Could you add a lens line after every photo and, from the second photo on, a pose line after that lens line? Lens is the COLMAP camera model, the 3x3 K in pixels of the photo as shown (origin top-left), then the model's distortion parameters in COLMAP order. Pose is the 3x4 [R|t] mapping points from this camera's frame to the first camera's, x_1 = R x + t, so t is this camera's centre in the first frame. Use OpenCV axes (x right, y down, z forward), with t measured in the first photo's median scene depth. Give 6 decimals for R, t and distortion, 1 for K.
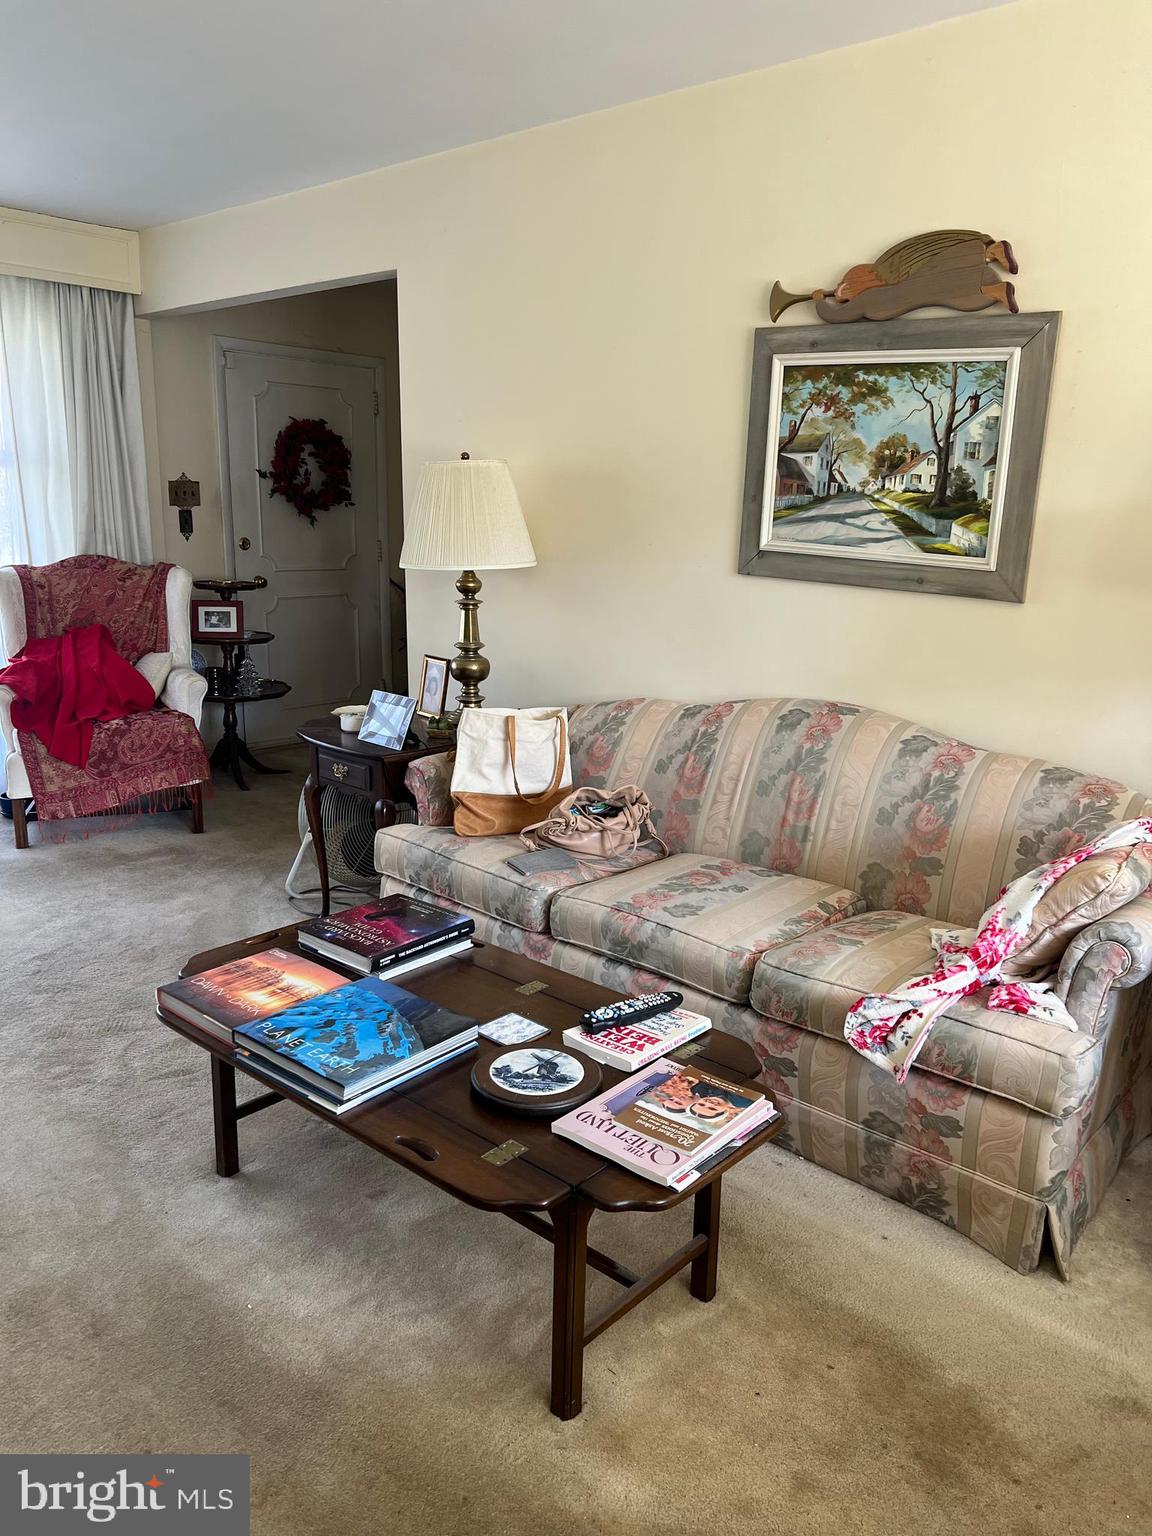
lens RADIAL K [[1160.1, 0, 566.6], [0, 1160.1, 769.4], [0, 0, 1]] dist [-0.009525, -0.014039]
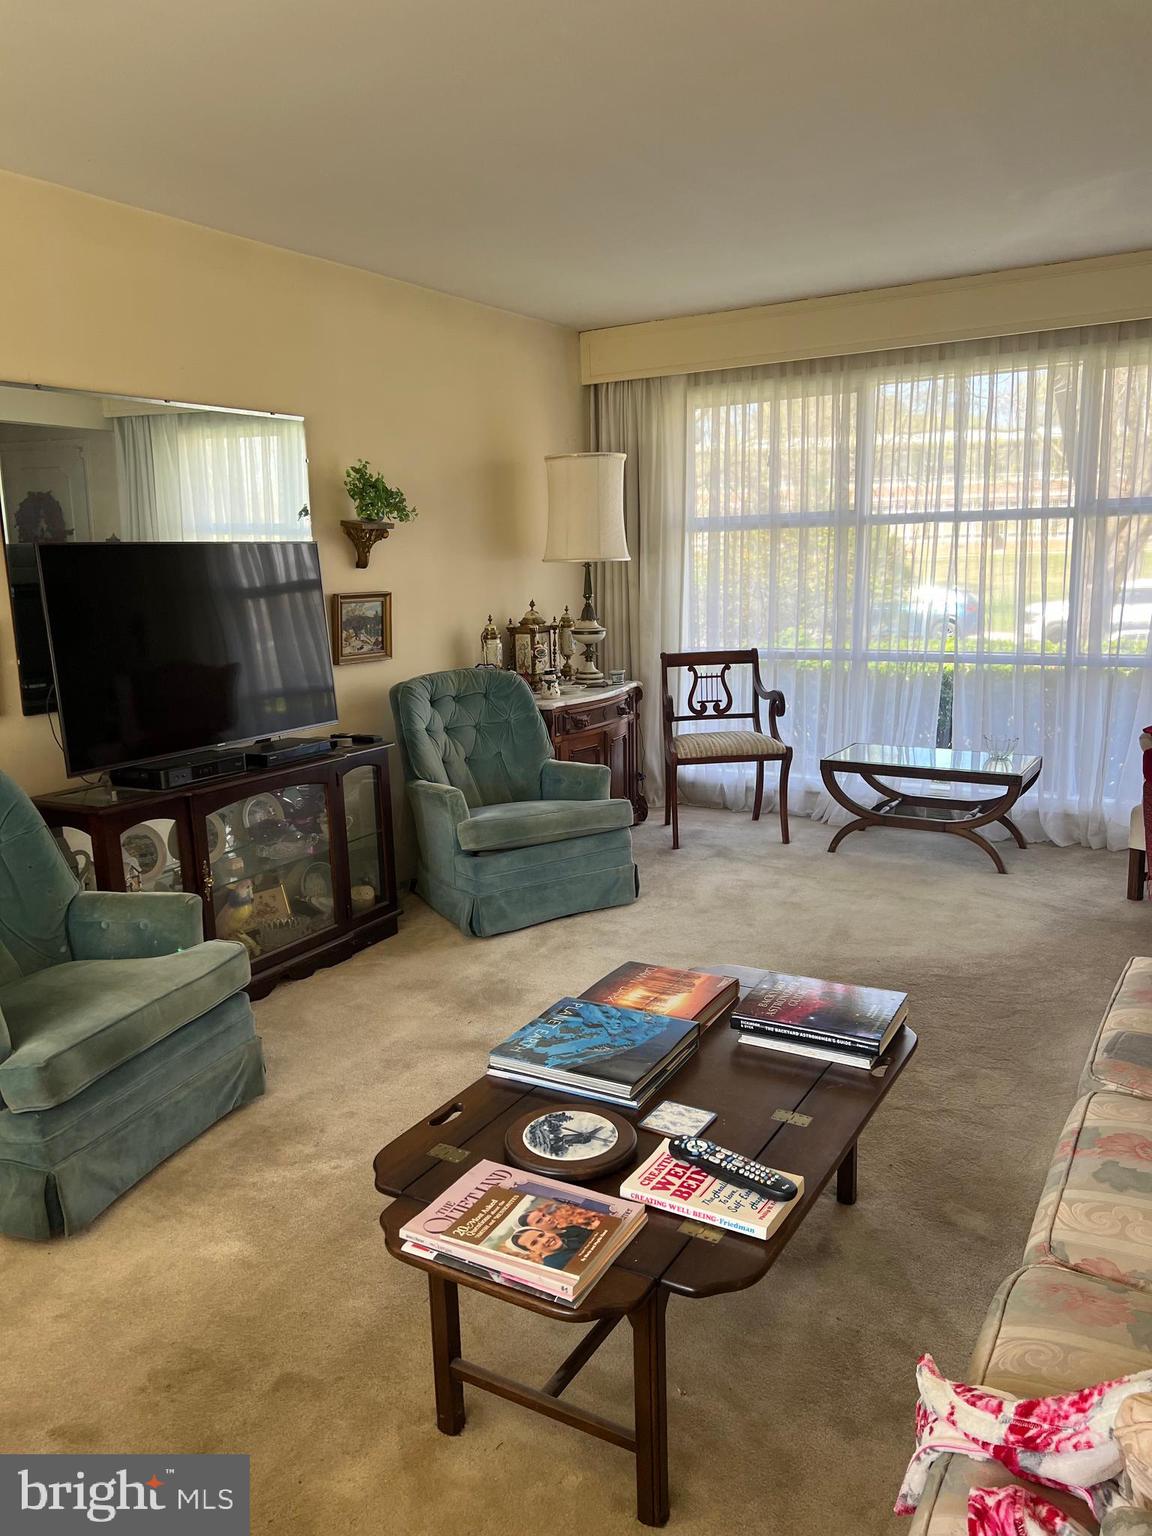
lens RADIAL K [[1160.1, 0, 569.3], [0, 1160.1, 764.4], [0, 0, 1]] dist [-0.009525, -0.014039]
pose [[0.229420, 0.182858, -0.955997, 0.862238], [-0.216719, 0.967134, 0.132980, -0.179283], [0.948894, 0.176674, 0.261509, 0.675755]]
